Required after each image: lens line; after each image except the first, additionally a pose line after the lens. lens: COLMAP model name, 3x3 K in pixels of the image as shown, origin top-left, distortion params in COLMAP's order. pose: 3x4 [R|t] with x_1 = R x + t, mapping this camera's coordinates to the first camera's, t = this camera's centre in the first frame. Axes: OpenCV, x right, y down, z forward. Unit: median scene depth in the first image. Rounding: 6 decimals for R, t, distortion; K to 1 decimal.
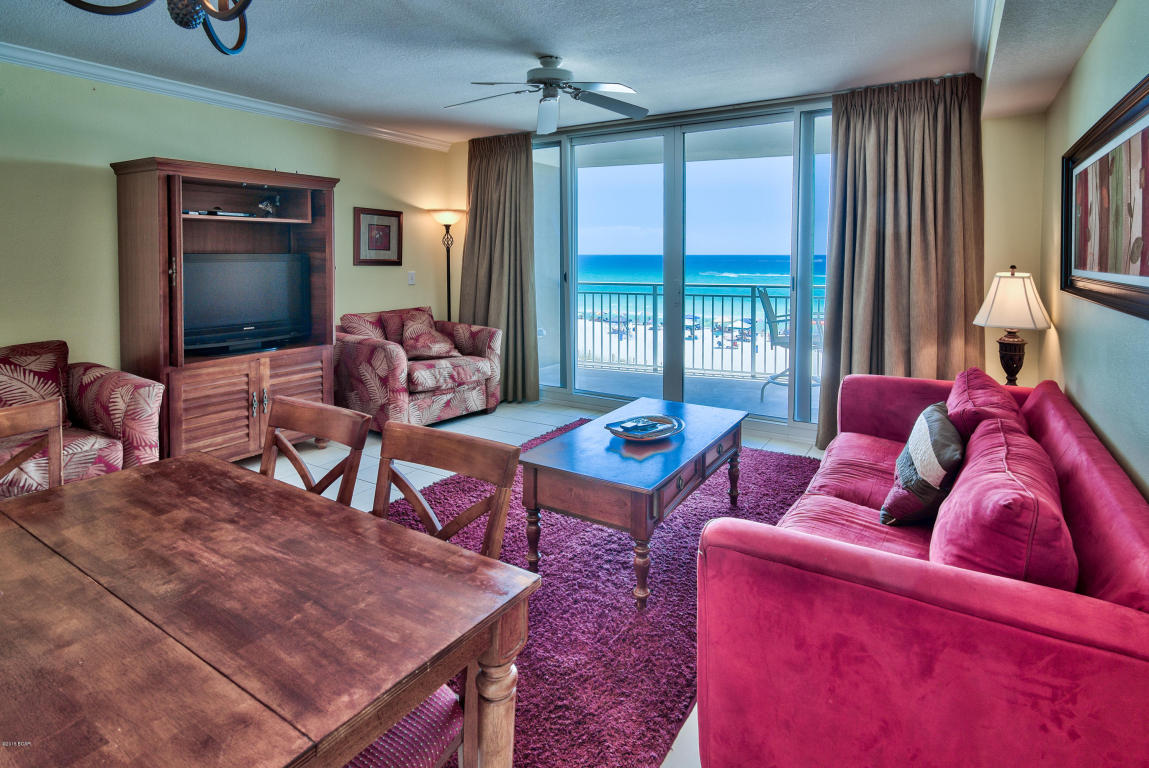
lens RADIAL K [[578.8, 0, 617.9], [0, 578.8, 383.5], [0, 0, 1]] dist [0.023012, 0.000183]
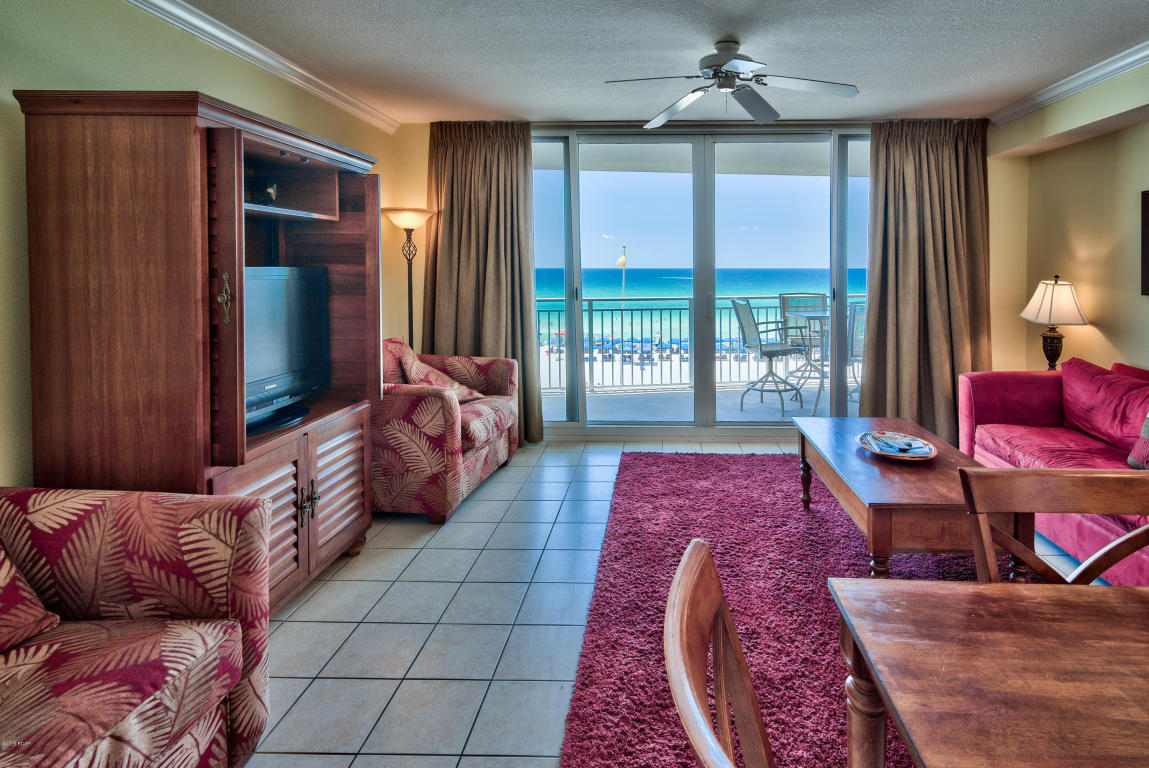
lens RADIAL K [[578.8, 0, 617.9], [0, 578.8, 383.5], [0, 0, 1]] dist [0.023012, 0.000183]
pose [[0.869199, -0.096943, 0.484866, -0.542483], [0.108341, 0.994103, 0.004541, -0.054398], [-0.482447, 0.048584, 0.874577, 0.252176]]
